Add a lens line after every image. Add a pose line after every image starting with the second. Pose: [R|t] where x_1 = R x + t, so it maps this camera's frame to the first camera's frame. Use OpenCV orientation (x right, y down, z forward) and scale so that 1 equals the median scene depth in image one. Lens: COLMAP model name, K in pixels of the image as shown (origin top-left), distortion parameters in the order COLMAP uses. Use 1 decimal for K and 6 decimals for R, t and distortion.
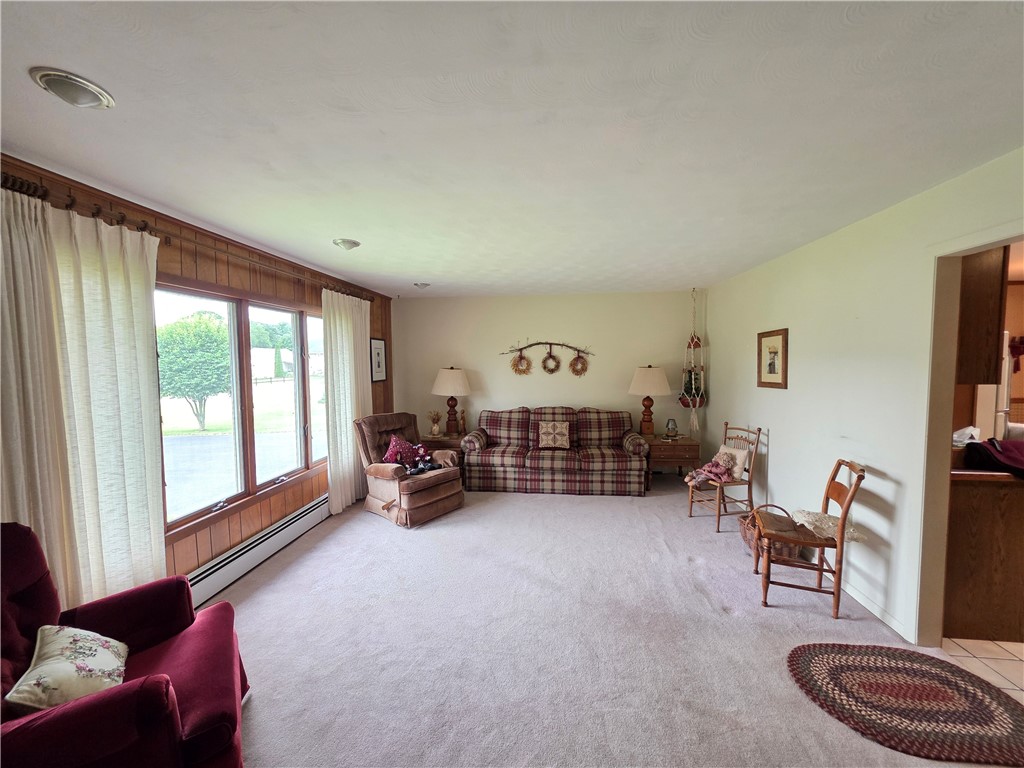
lens RADIAL K [[408.0, 0, 512.0], [0, 408.0, 384.0], [0, 0, 1]] dist [0.000089, 0.000099]
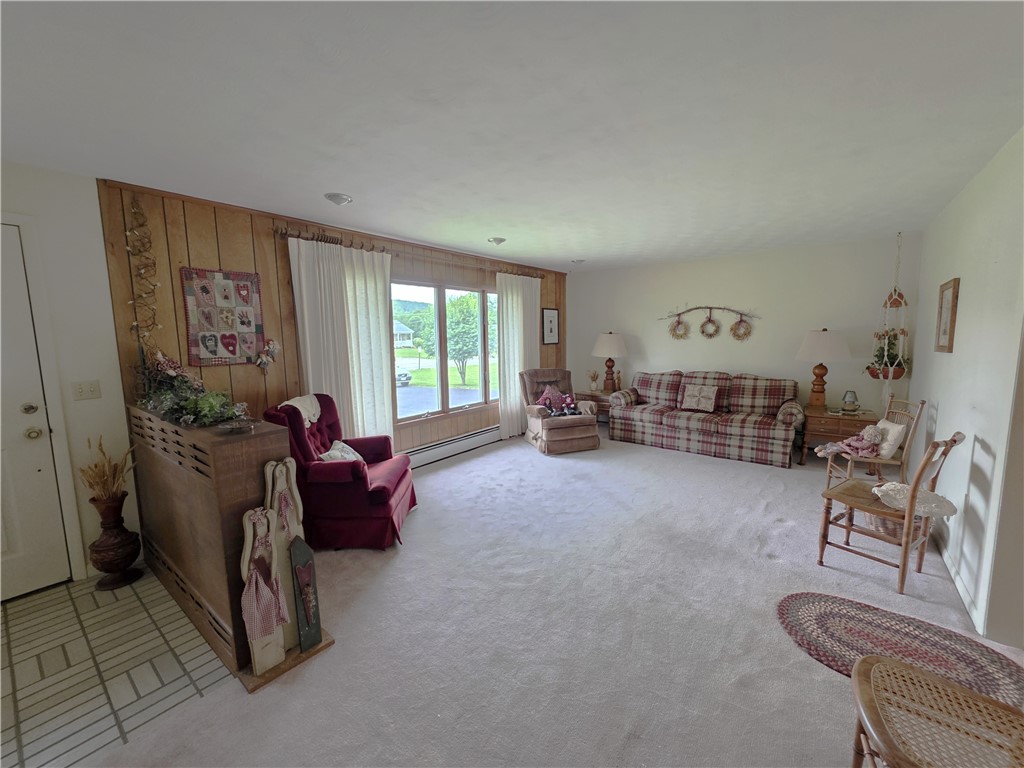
lens RADIAL K [[409.8, 0, 514.9], [0, 409.8, 383.3], [0, 0, 1]] dist [-0.000797, -0.000208]
pose [[0.851704, 0.060091, -0.520566, 0.262913], [-0.024073, 0.996841, 0.075683, 0.023851], [0.523470, -0.051928, 0.850460, -0.121296]]
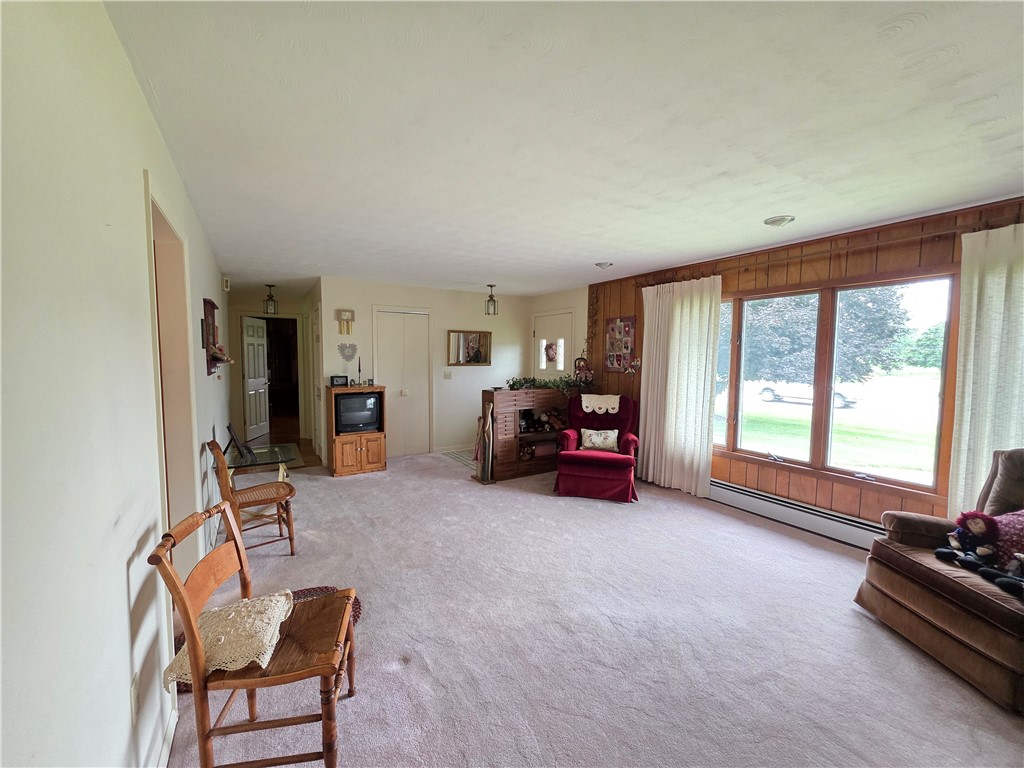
lens RADIAL K [[409.8, 0, 514.9], [0, 409.8, 383.3], [0, 0, 1]] dist [-0.000797, -0.000208]
pose [[-0.782374, 0.044546, -0.621214, 0.441168], [-0.037590, 0.992243, 0.118495, -0.036519], [0.621673, 0.116059, -0.774630, 0.899180]]
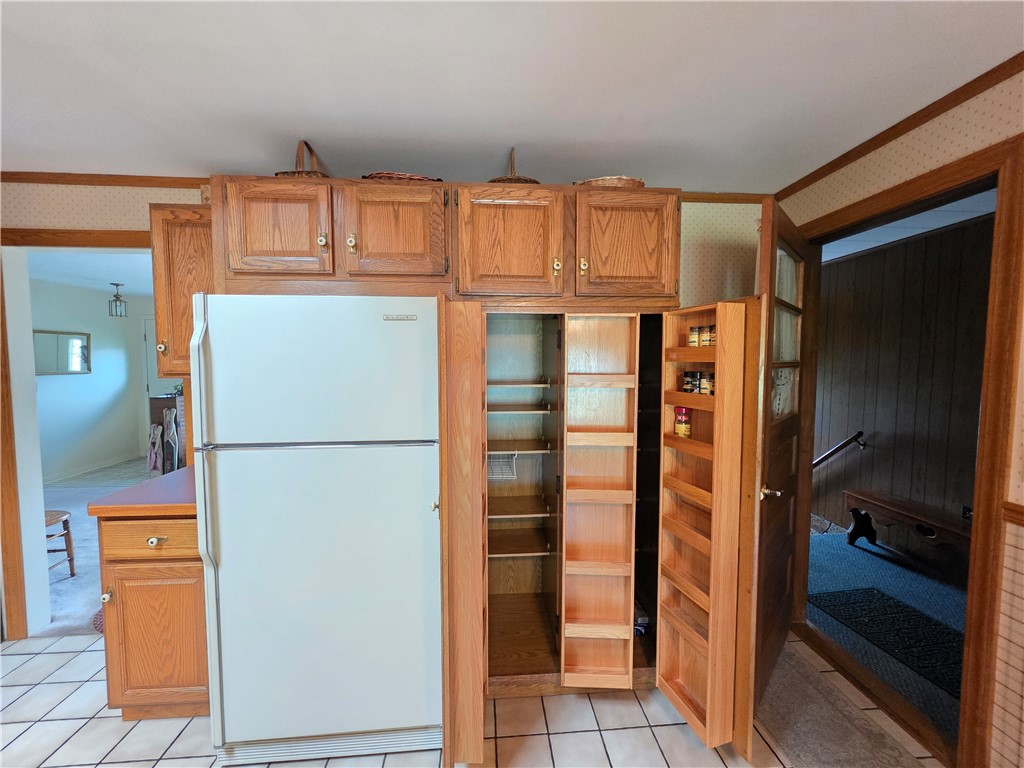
lens RADIAL K [[409.8, 0, 514.9], [0, 409.8, 383.3], [0, 0, 1]] dist [-0.000797, -0.000208]
pose [[0.183947, 0.067350, -0.980626, 1.009349], [-0.061165, 0.996501, 0.056966, -0.041607], [0.981031, 0.049501, 0.187423, 0.738933]]
